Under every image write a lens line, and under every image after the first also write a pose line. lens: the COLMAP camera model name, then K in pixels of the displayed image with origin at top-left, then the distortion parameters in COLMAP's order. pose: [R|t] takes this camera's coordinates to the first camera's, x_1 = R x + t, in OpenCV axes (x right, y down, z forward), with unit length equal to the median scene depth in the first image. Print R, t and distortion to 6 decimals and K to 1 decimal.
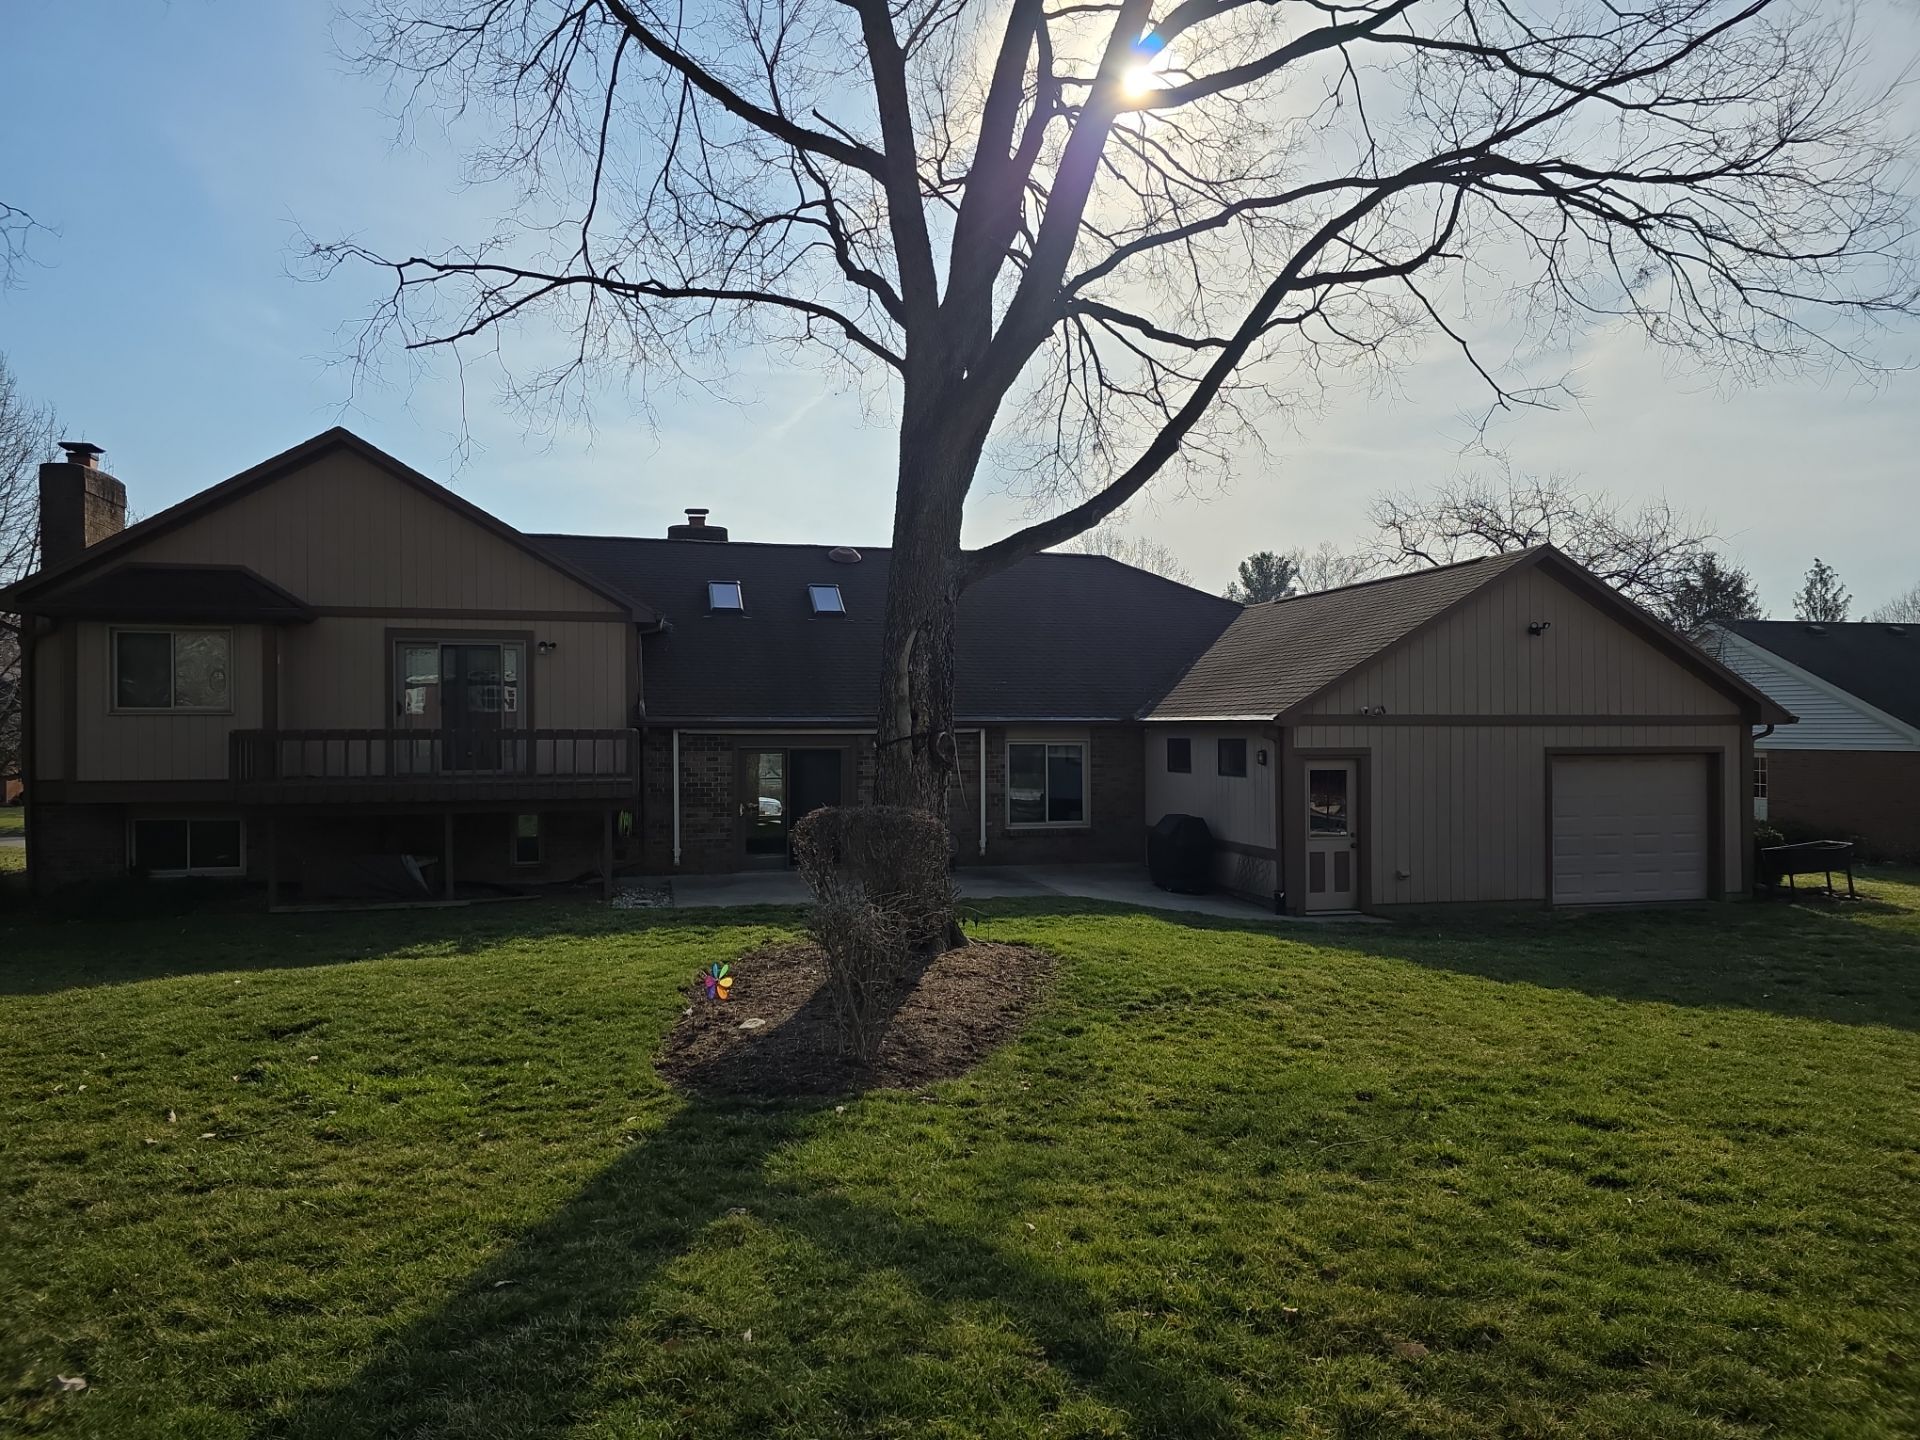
lens RADIAL K [[1255.7, 0, 945.4], [0, 1255.7, 704.4], [0, 0, 1]] dist [0.080686, -0.080254]
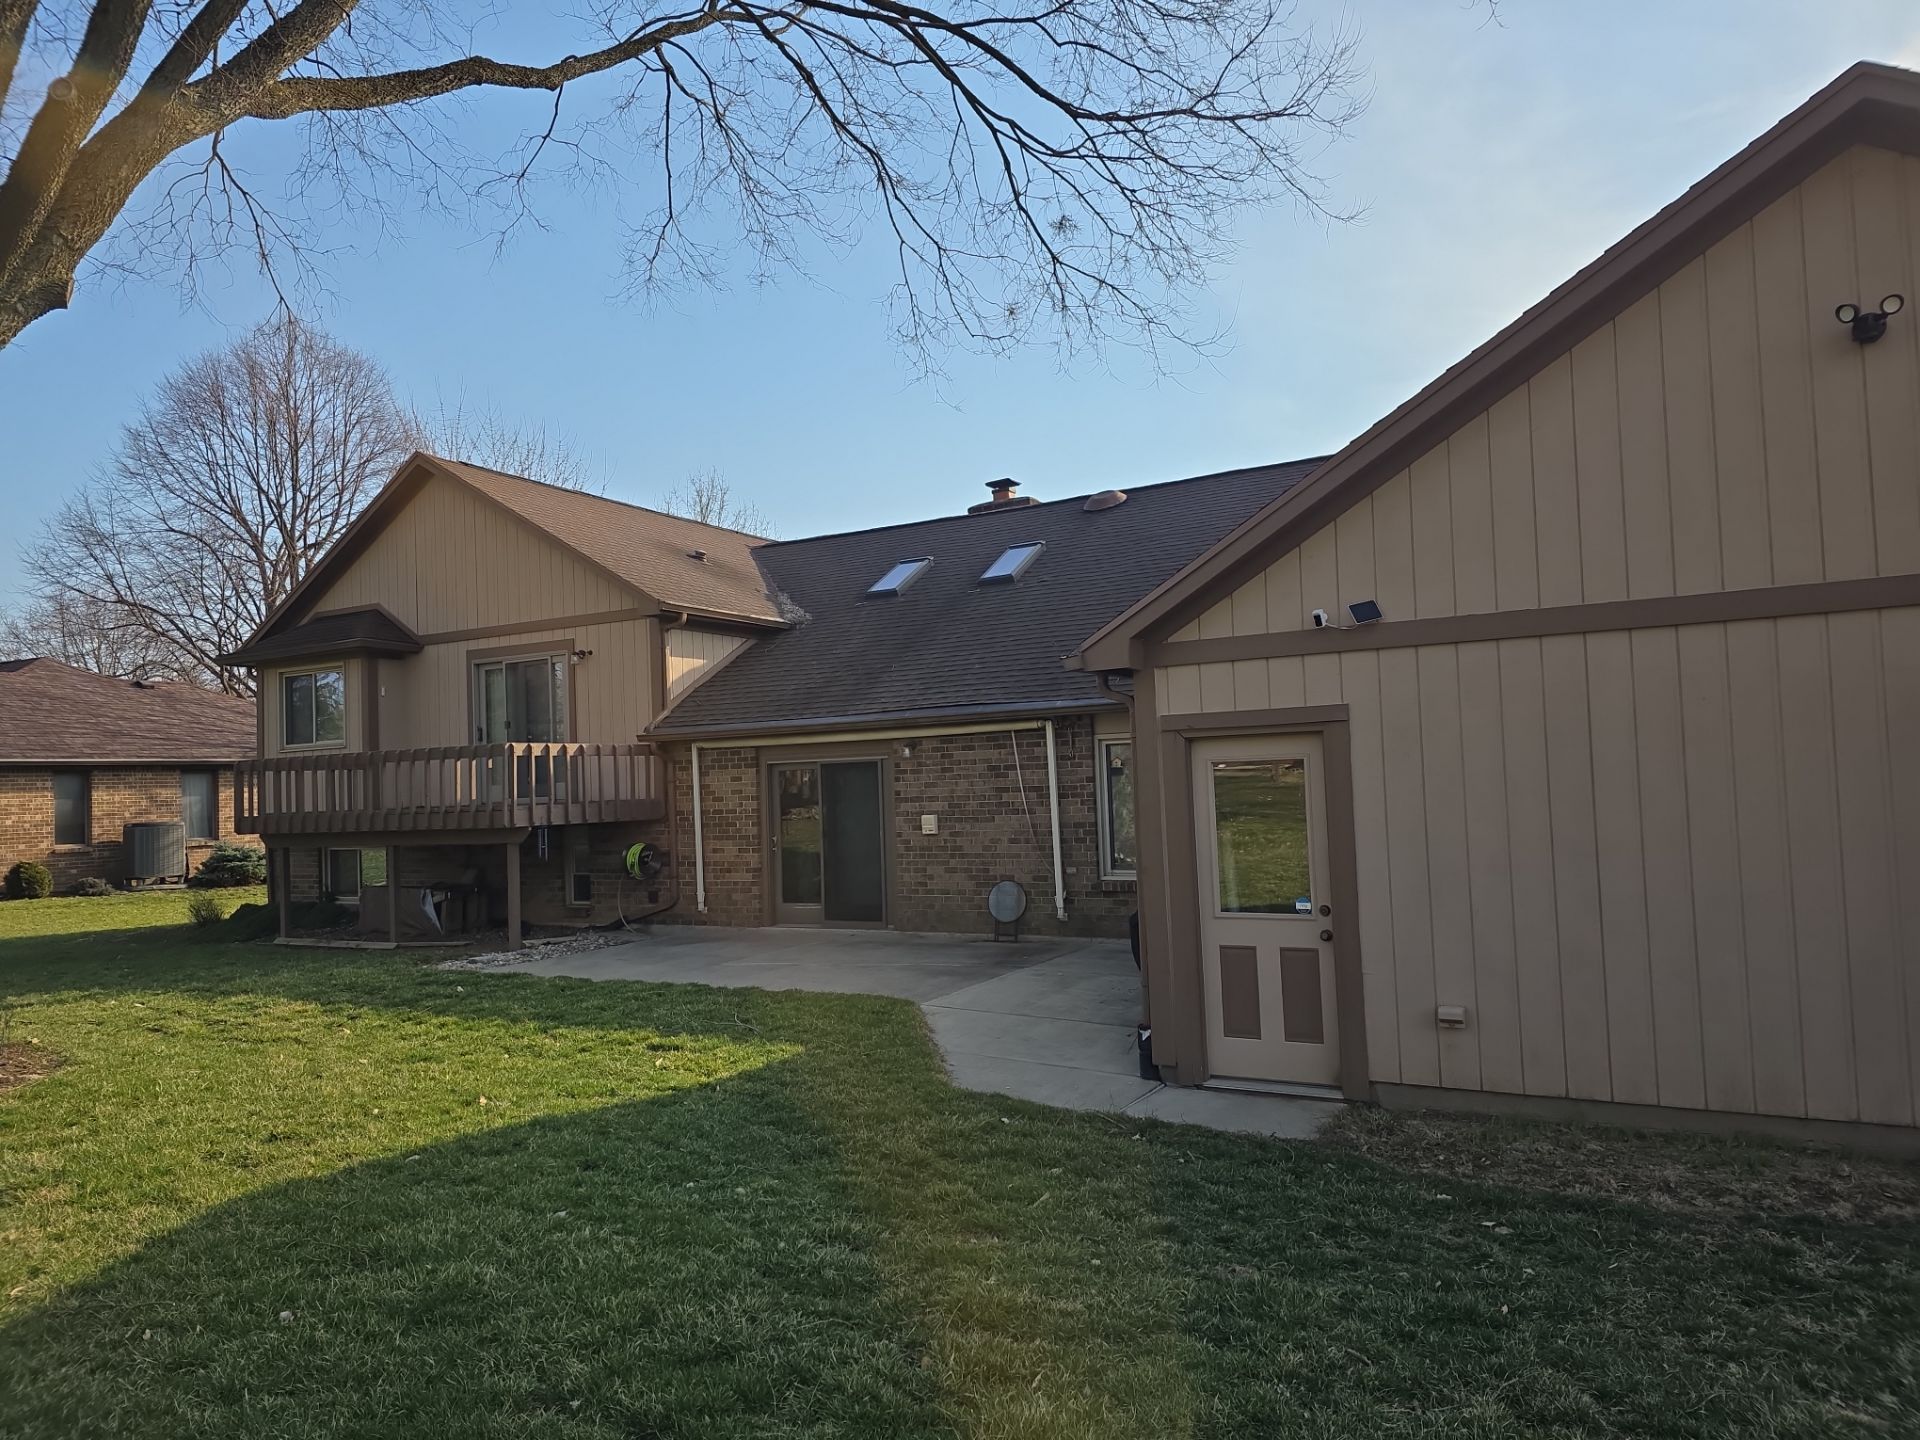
lens RADIAL K [[1255.7, 0, 945.4], [0, 1255.7, 704.4], [0, 0, 1]] dist [0.080686, -0.080254]
pose [[0.734467, -0.066771, -0.675352, 0.457230], [0.045812, 0.997756, -0.048824, 0.042583], [0.677096, 0.004920, 0.735878, 0.524887]]
